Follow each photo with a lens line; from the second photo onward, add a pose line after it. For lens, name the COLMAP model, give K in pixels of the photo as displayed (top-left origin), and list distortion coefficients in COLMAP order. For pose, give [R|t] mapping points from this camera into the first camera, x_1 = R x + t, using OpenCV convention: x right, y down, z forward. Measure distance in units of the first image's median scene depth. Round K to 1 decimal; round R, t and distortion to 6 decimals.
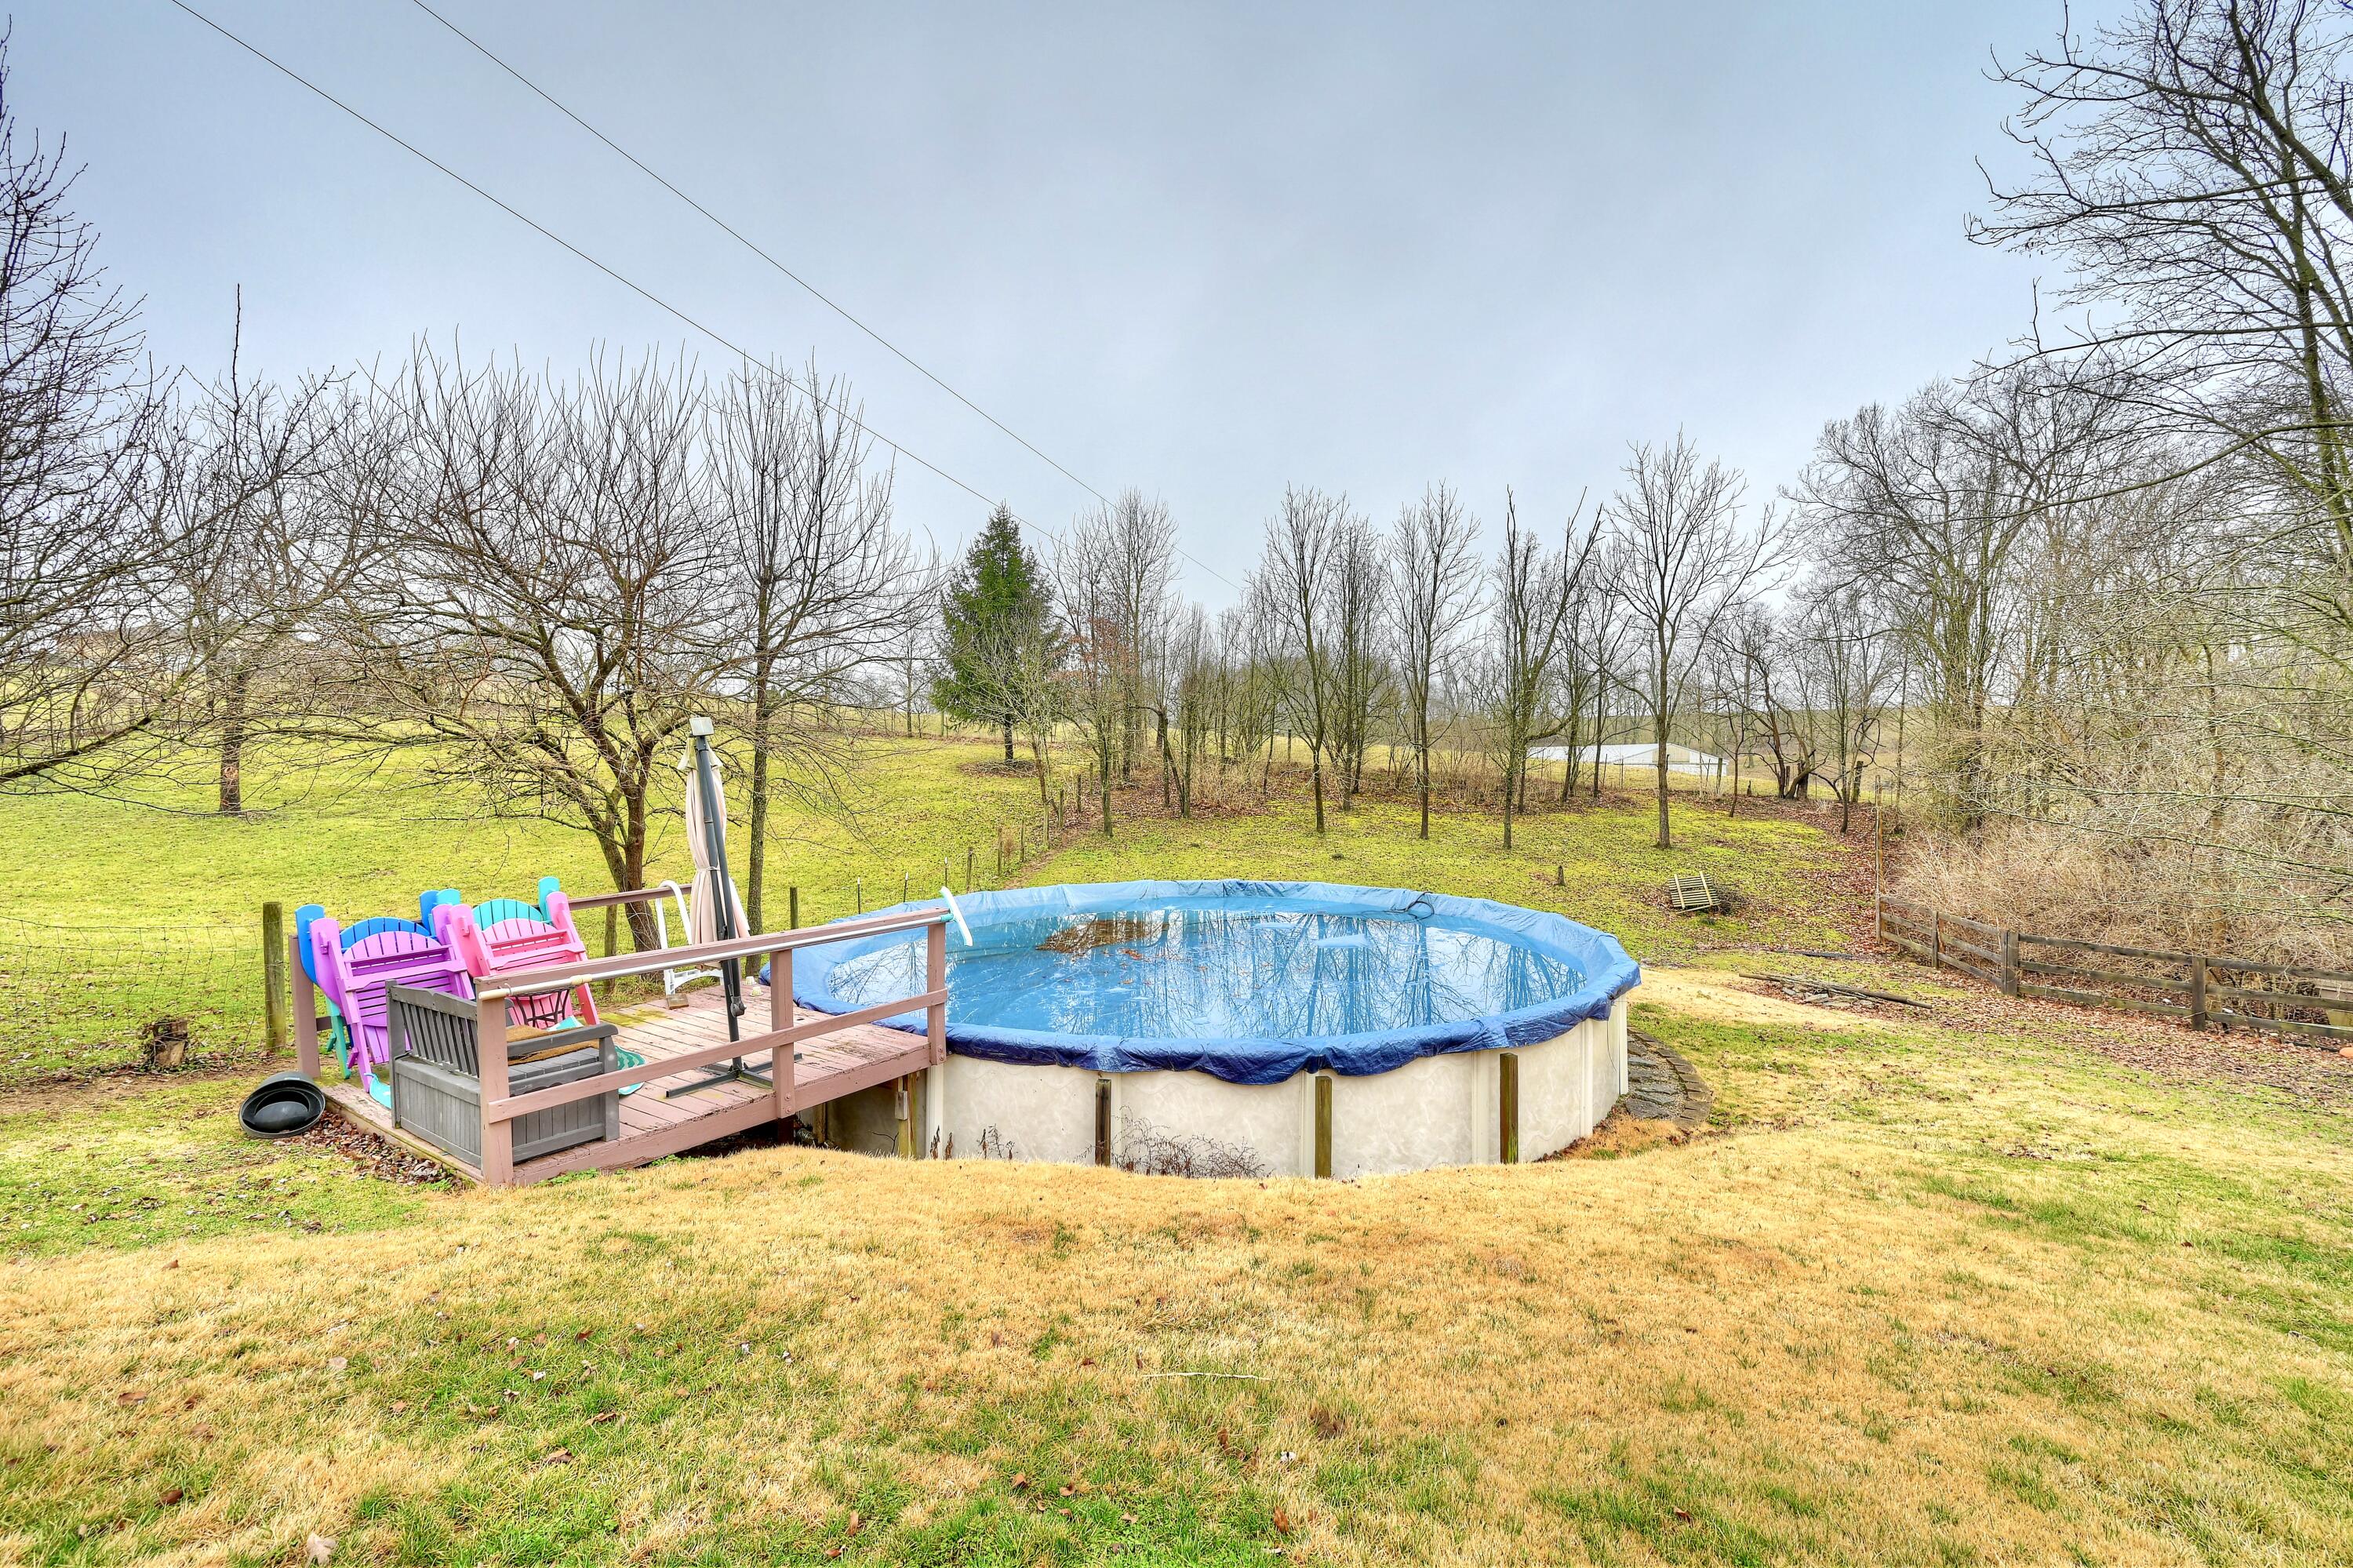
lens RADIAL K [[924.1, 0, 1176.0], [0, 924.1, 781.7], [0, 0, 1]] dist [0.001216, -0.000304]
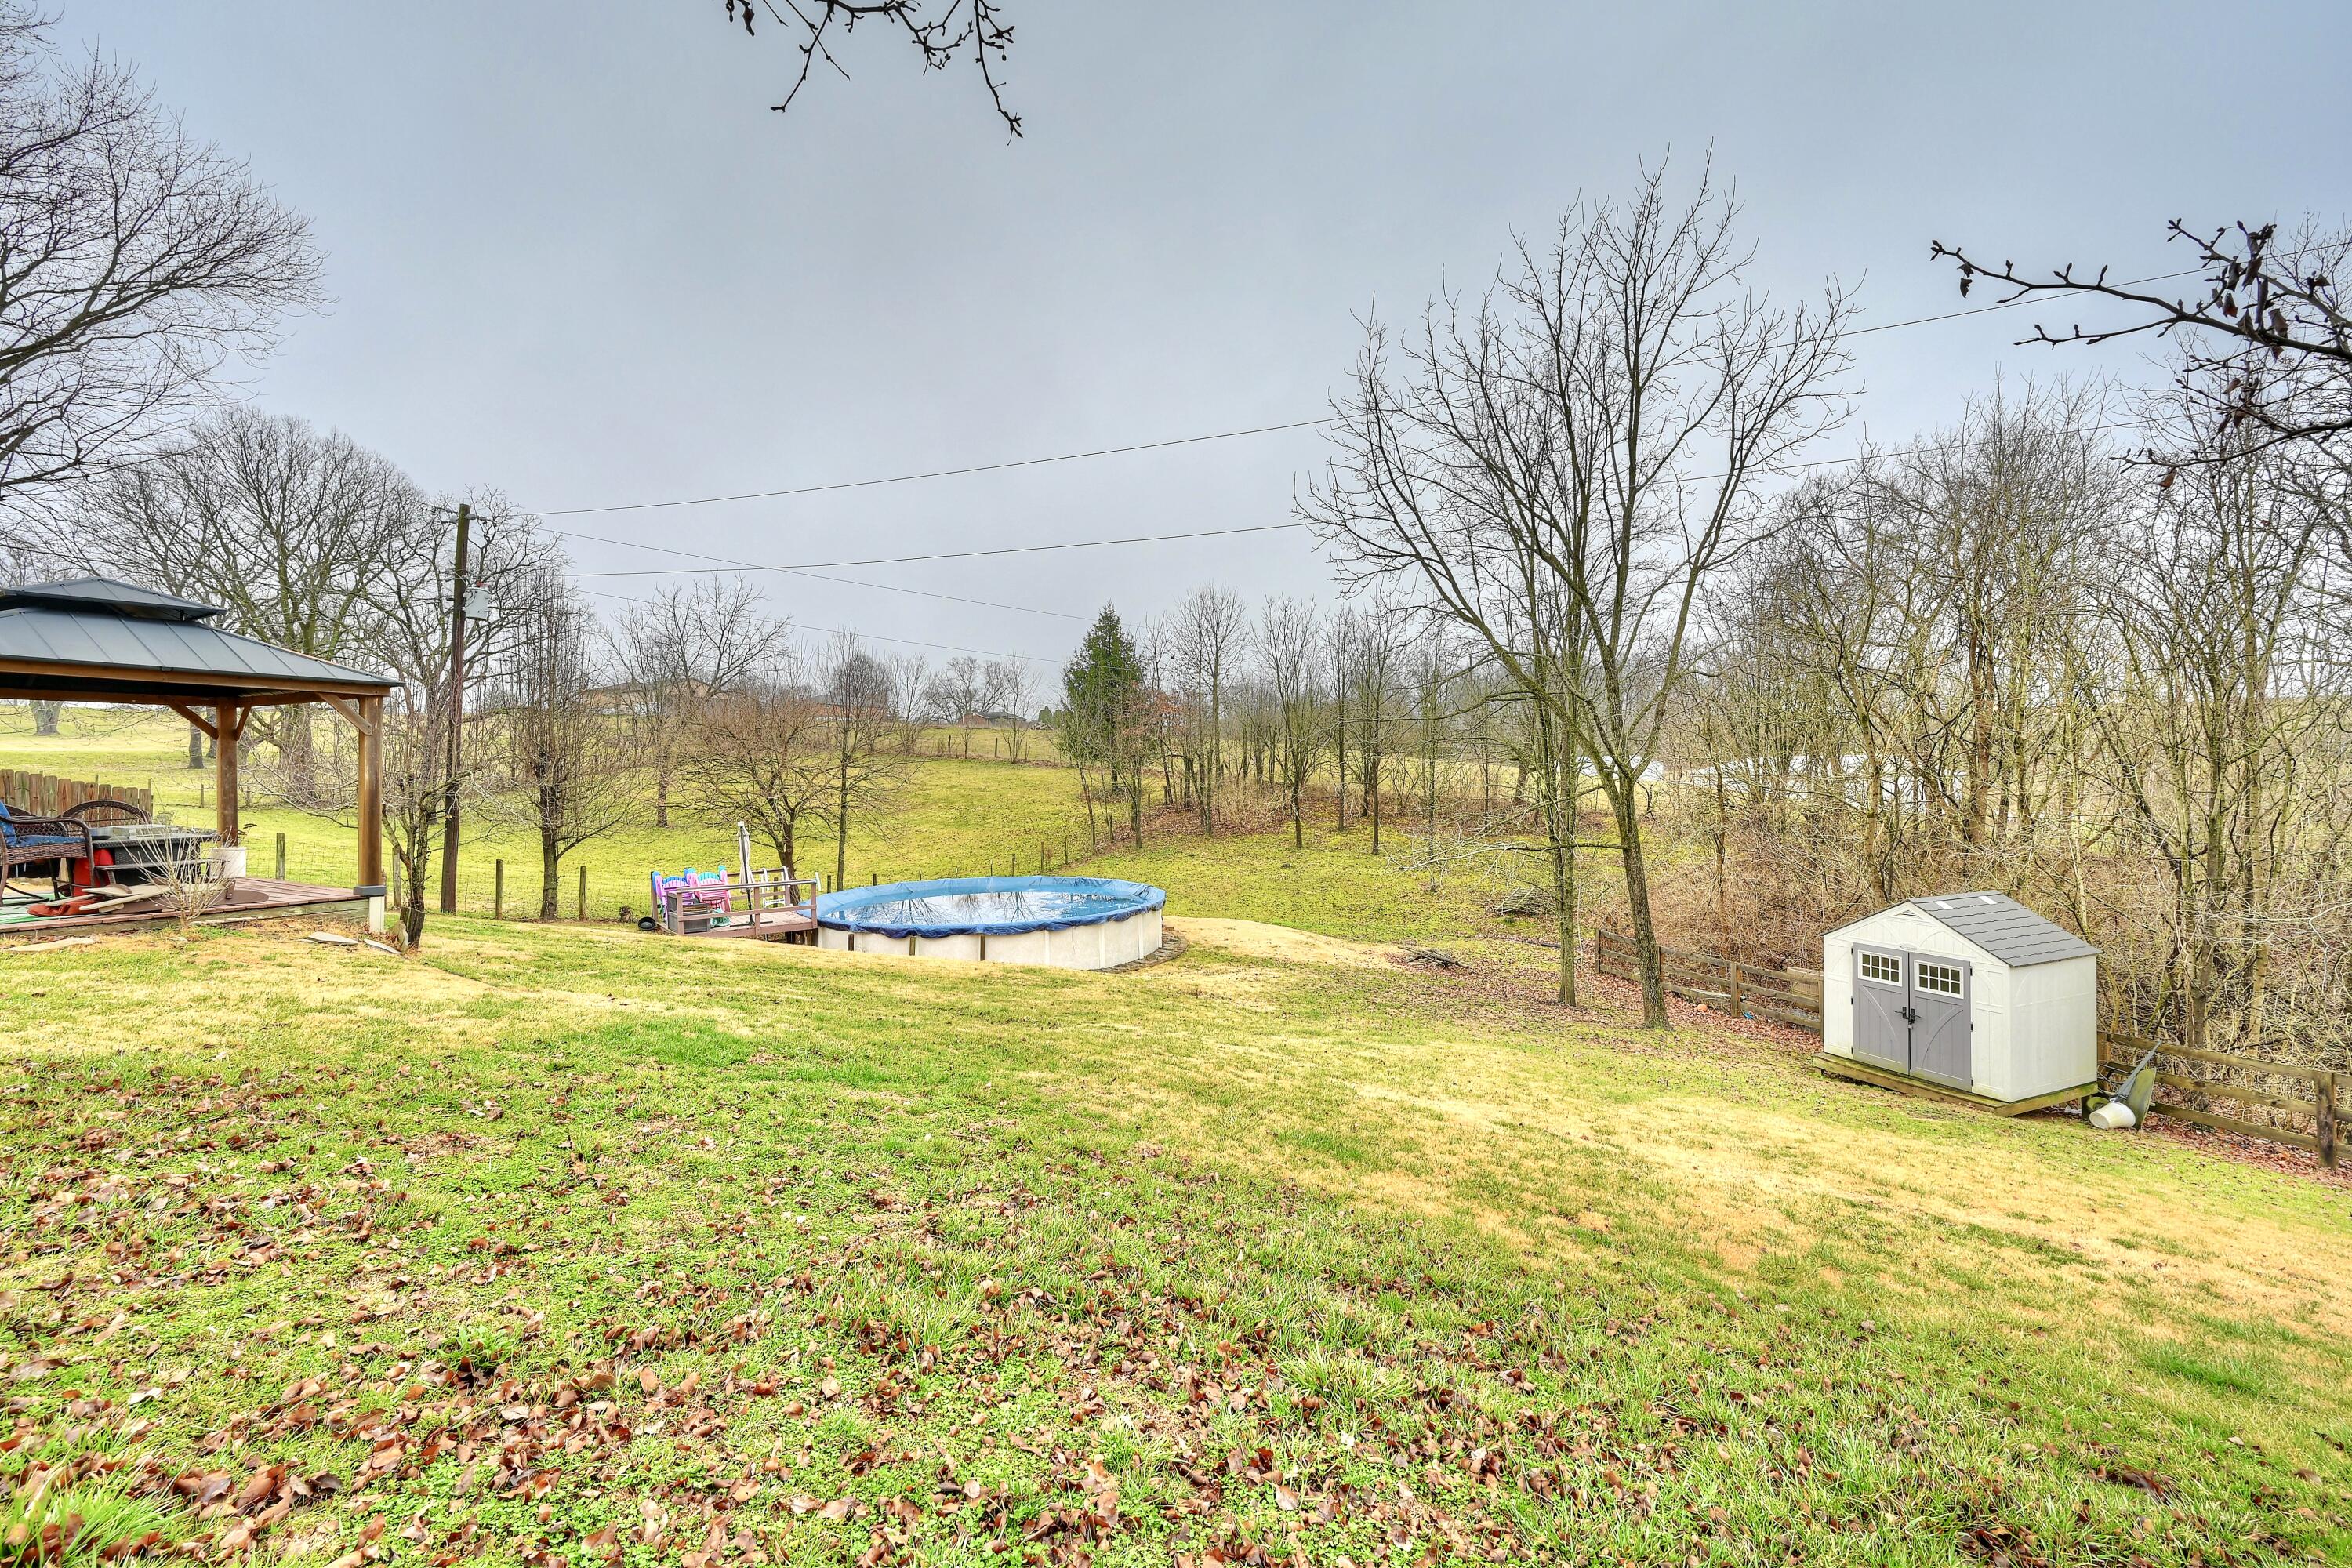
lens RADIAL K [[923.7, 0, 1176.9], [0, 923.7, 777.0], [0, 0, 1]] dist [0.001216, -0.000304]
pose [[0.954347, -0.001358, -0.298697, 0.359267], [-0.000235, 0.999986, -0.005298, -0.037582], [0.298700, 0.005126, 0.954333, -0.316199]]
